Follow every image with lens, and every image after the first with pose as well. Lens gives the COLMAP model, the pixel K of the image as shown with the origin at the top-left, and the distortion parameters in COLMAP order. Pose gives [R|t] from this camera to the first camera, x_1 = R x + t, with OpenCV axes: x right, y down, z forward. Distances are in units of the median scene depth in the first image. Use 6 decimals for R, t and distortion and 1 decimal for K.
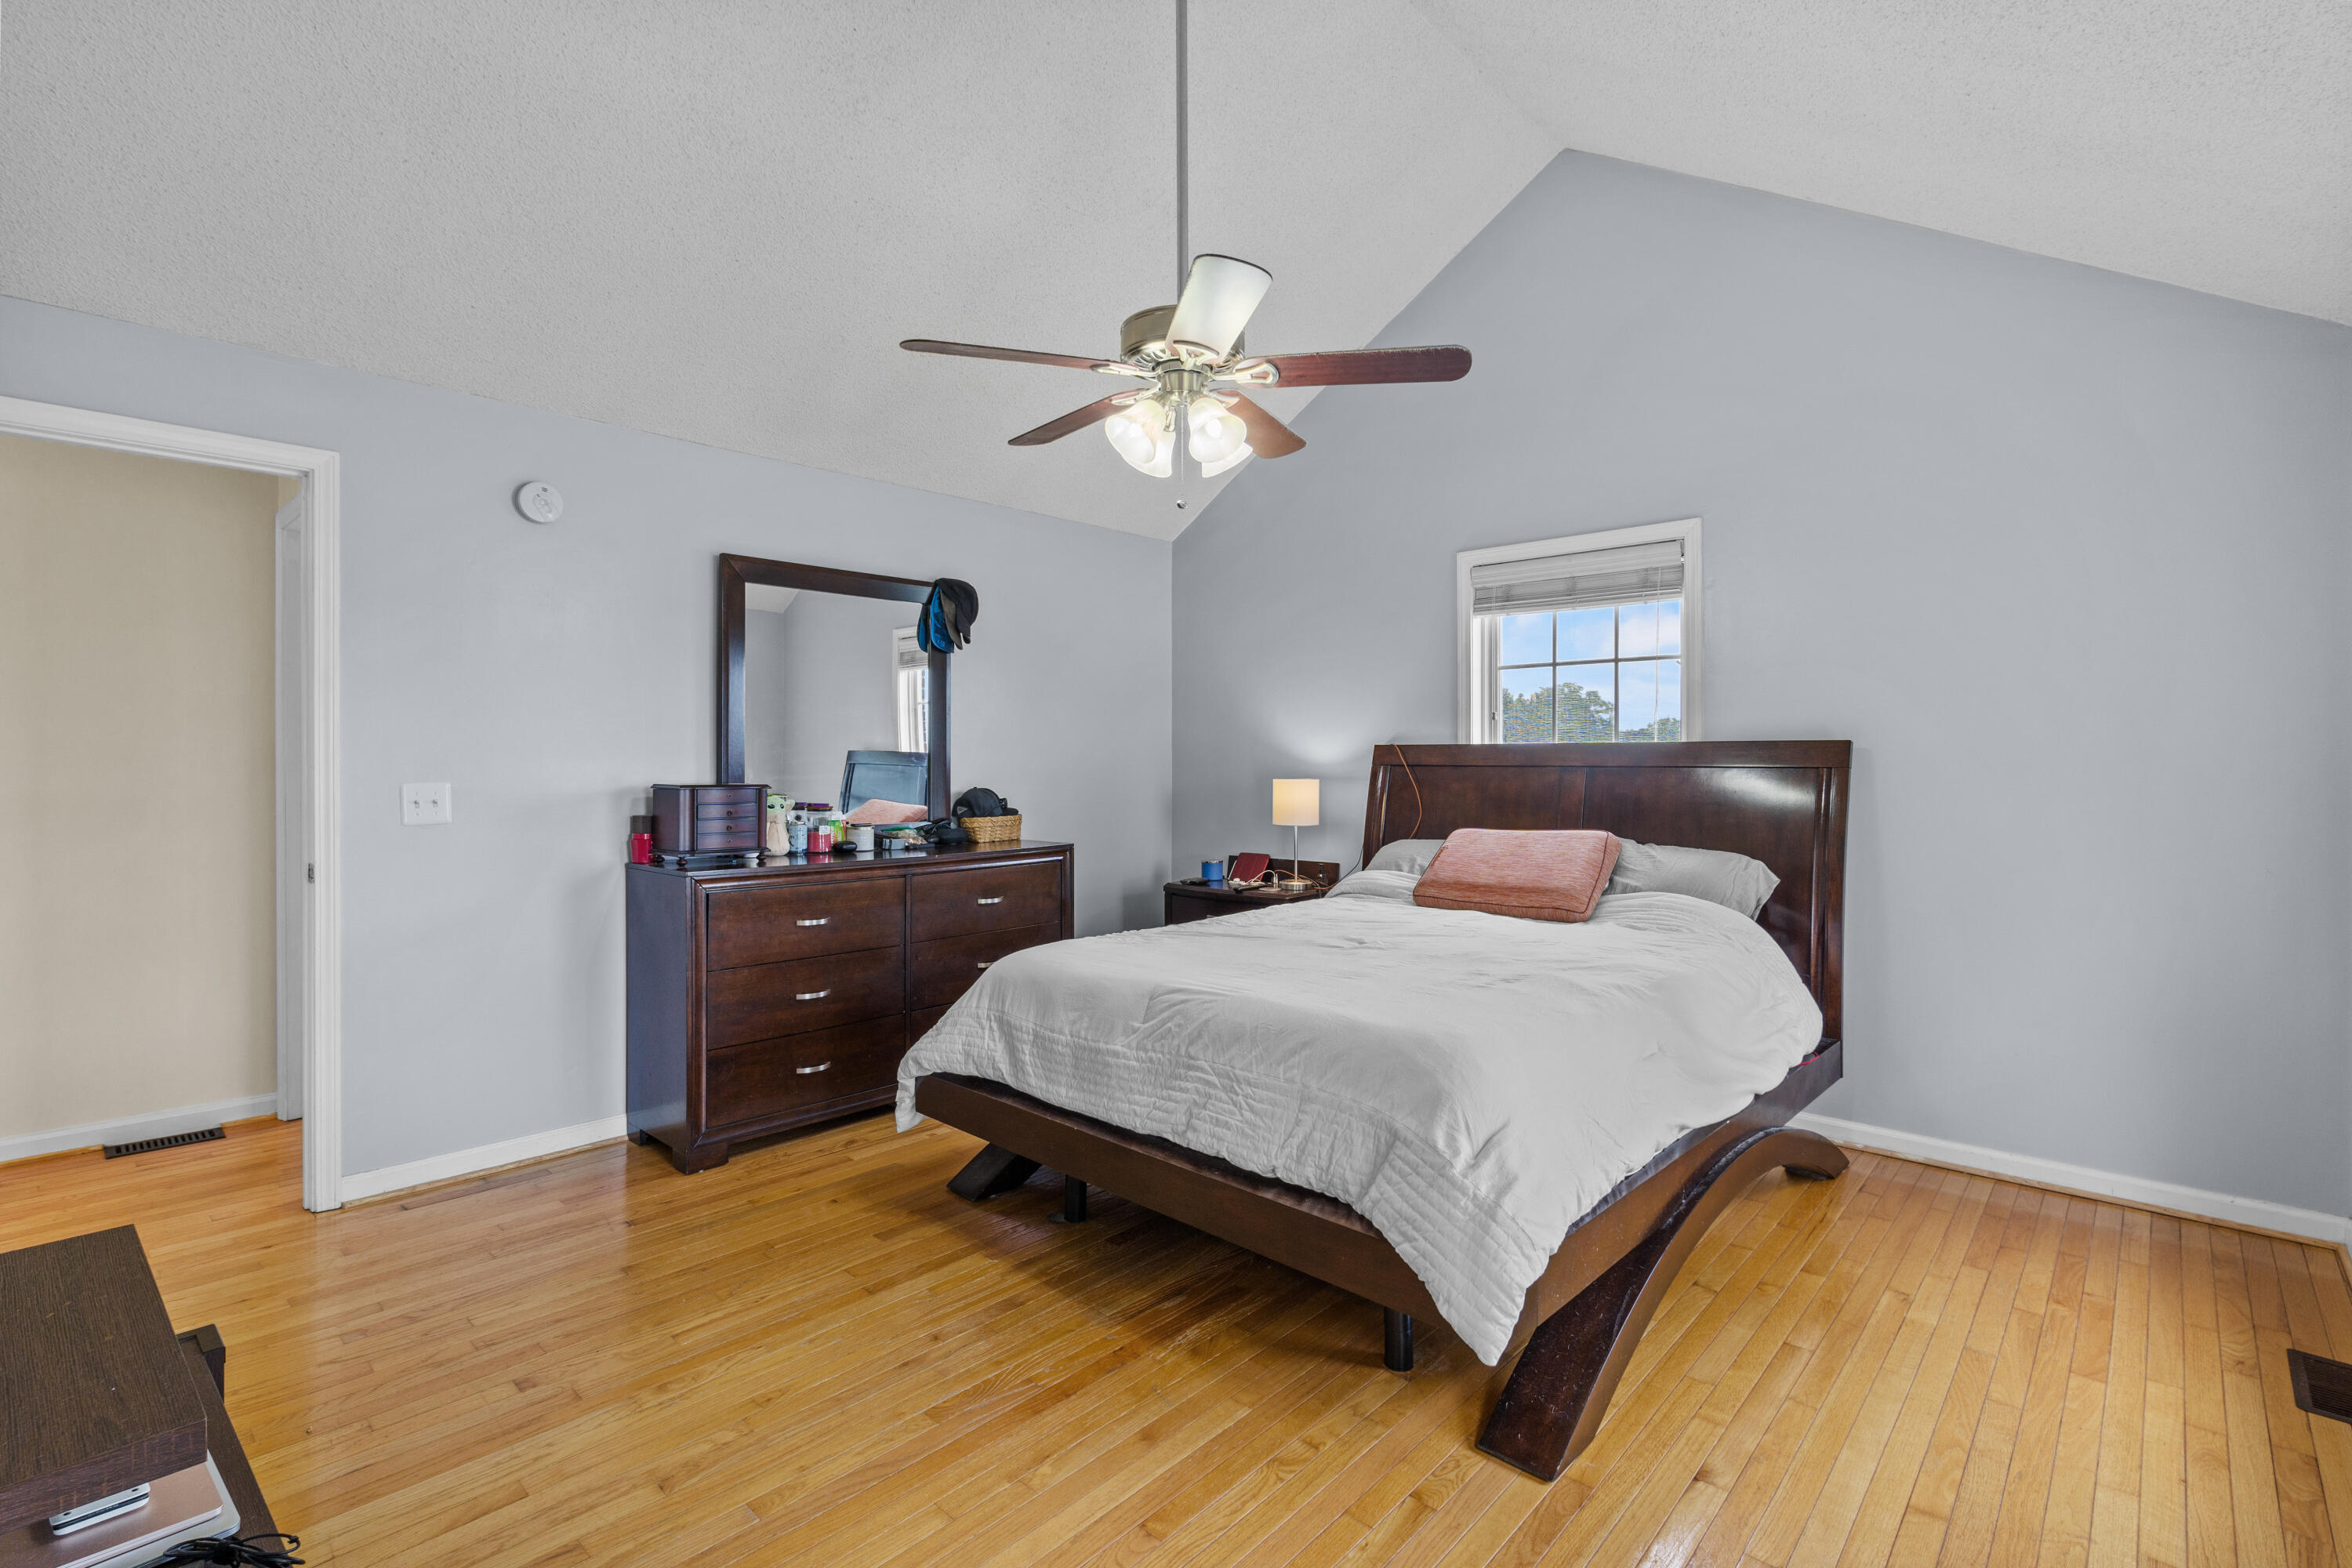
lens RADIAL K [[1069.6, 0, 1143.6], [0, 1069.6, 778.9], [0, 0, 1]] dist [0.000392, 0.000189]
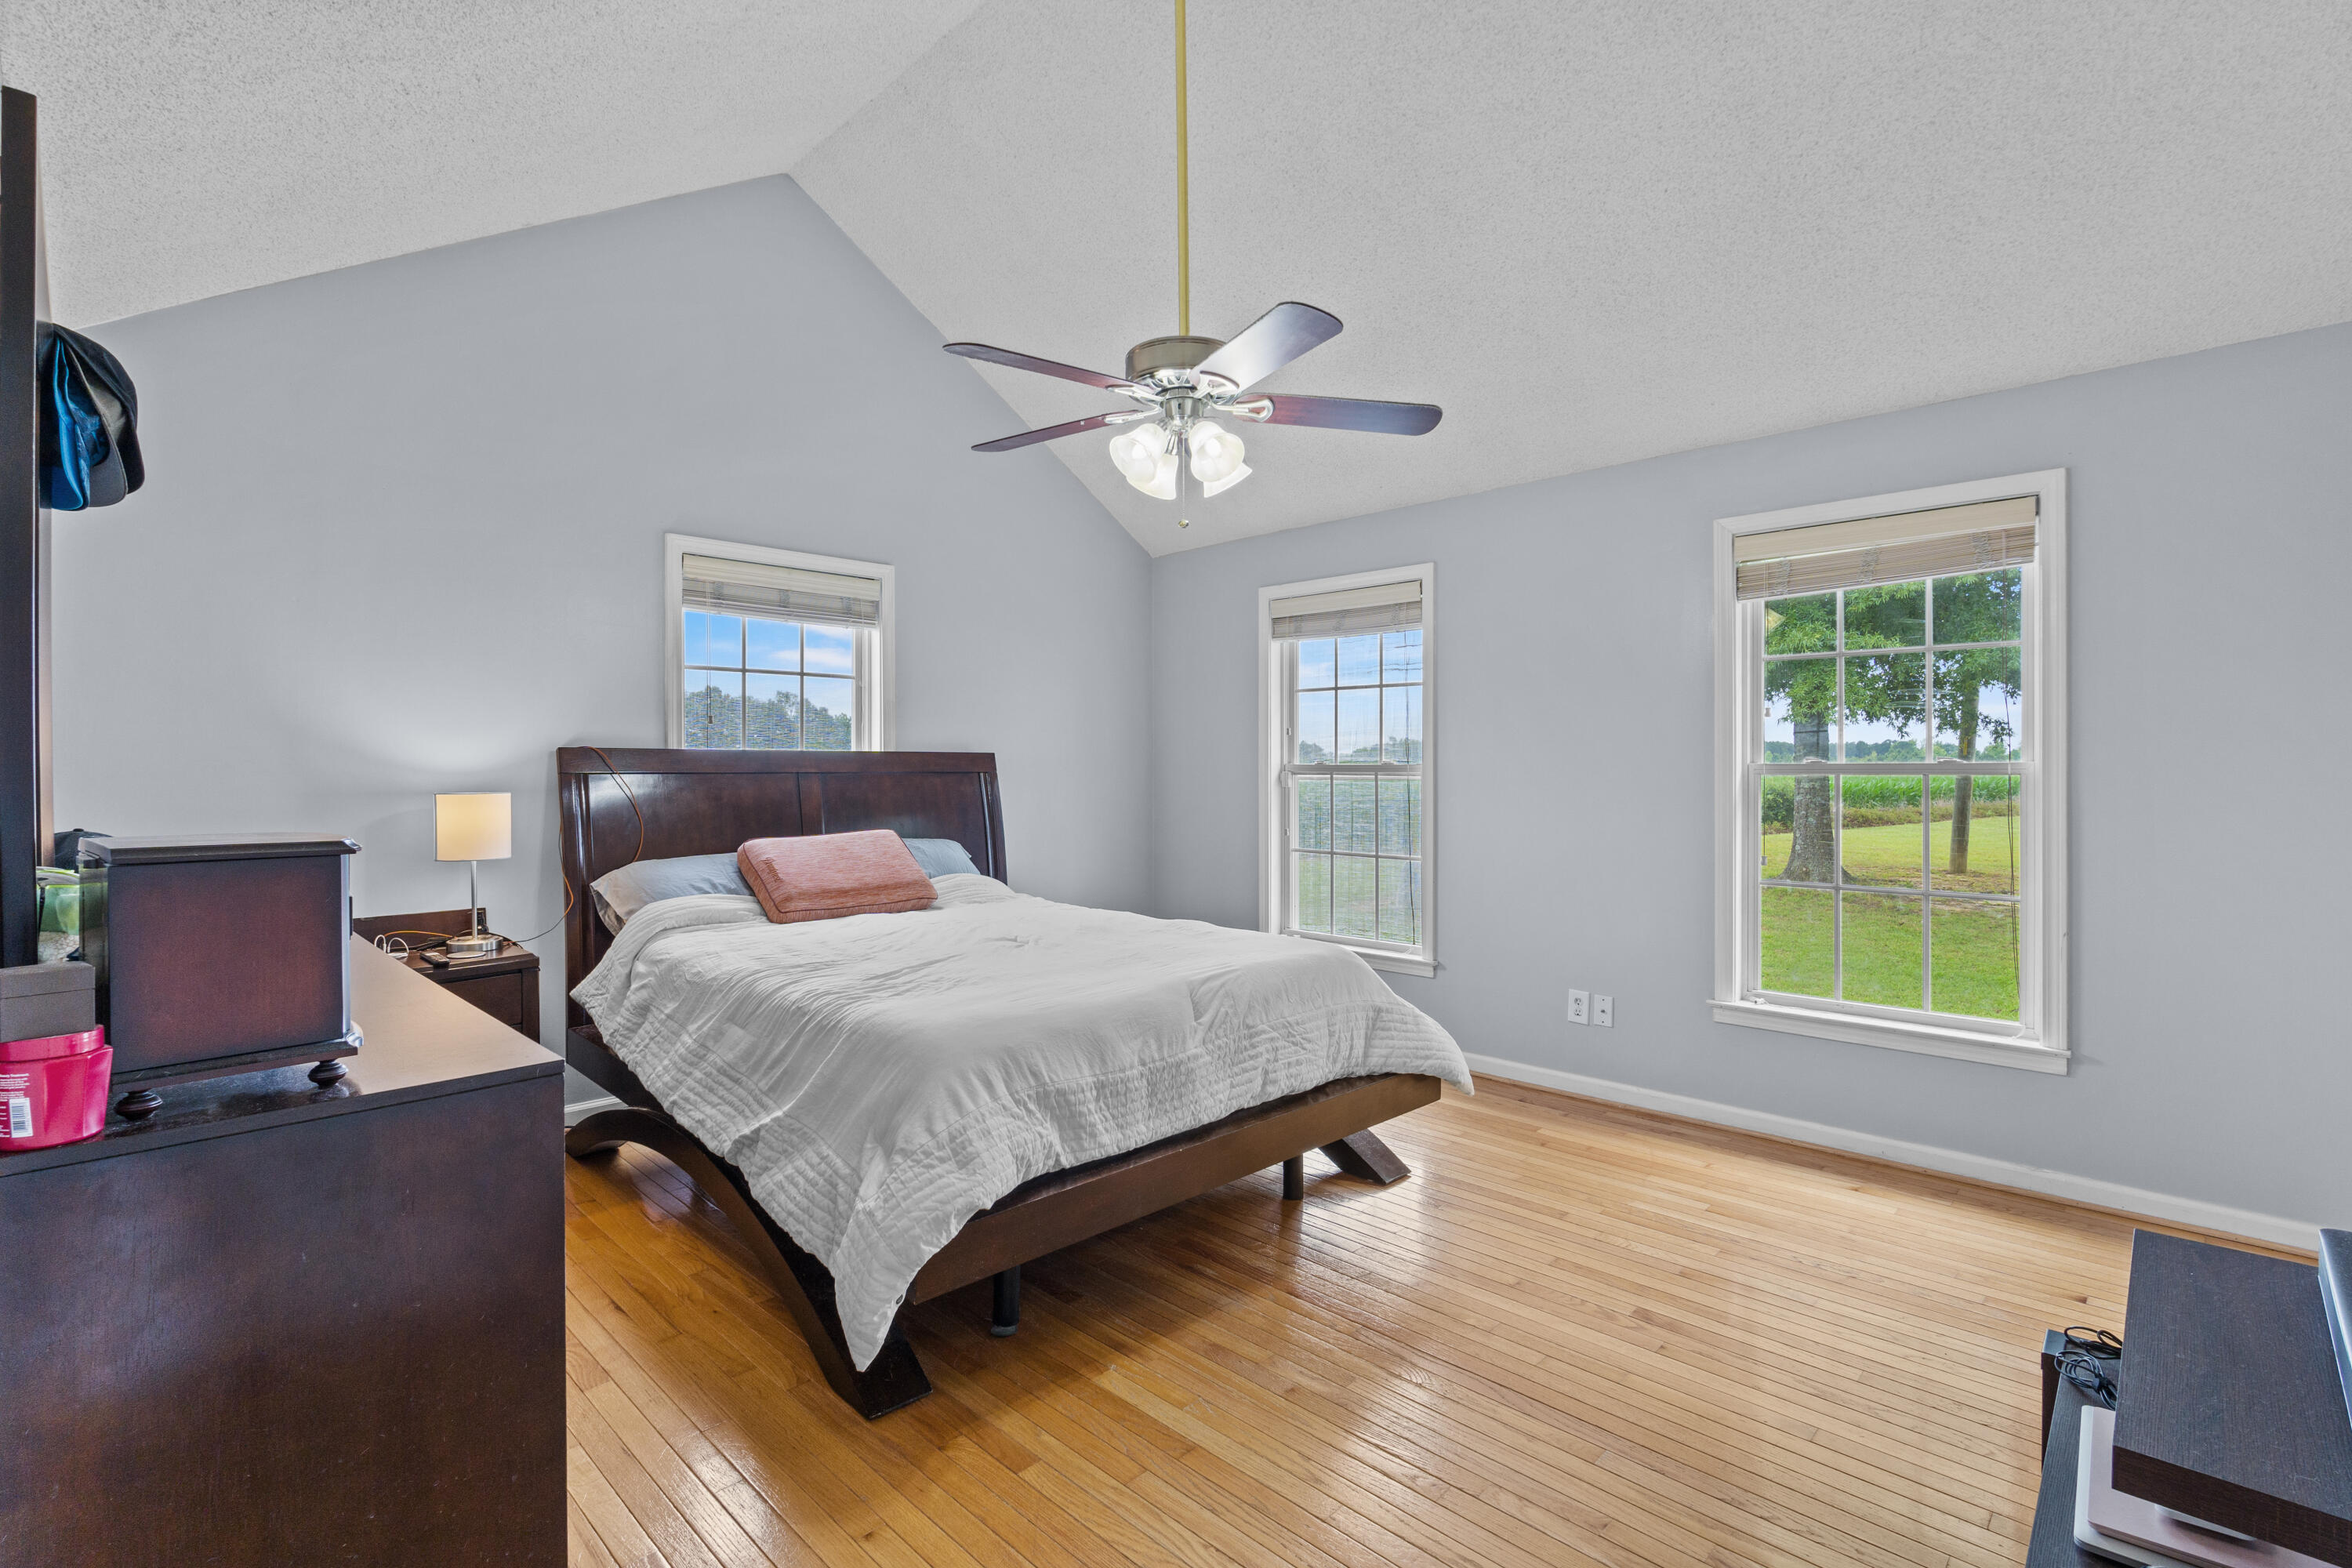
lens RADIAL K [[1105.7, 0, 1139.6], [0, 1105.7, 796.2], [0, 0, 1]] dist [-0.003032, -0.000001]
pose [[0.033974, -0.027914, 0.999033, -0.873149], [0.021377, 0.999401, 0.027197, -0.014807], [-0.999194, 0.020432, 0.034551, 0.831474]]
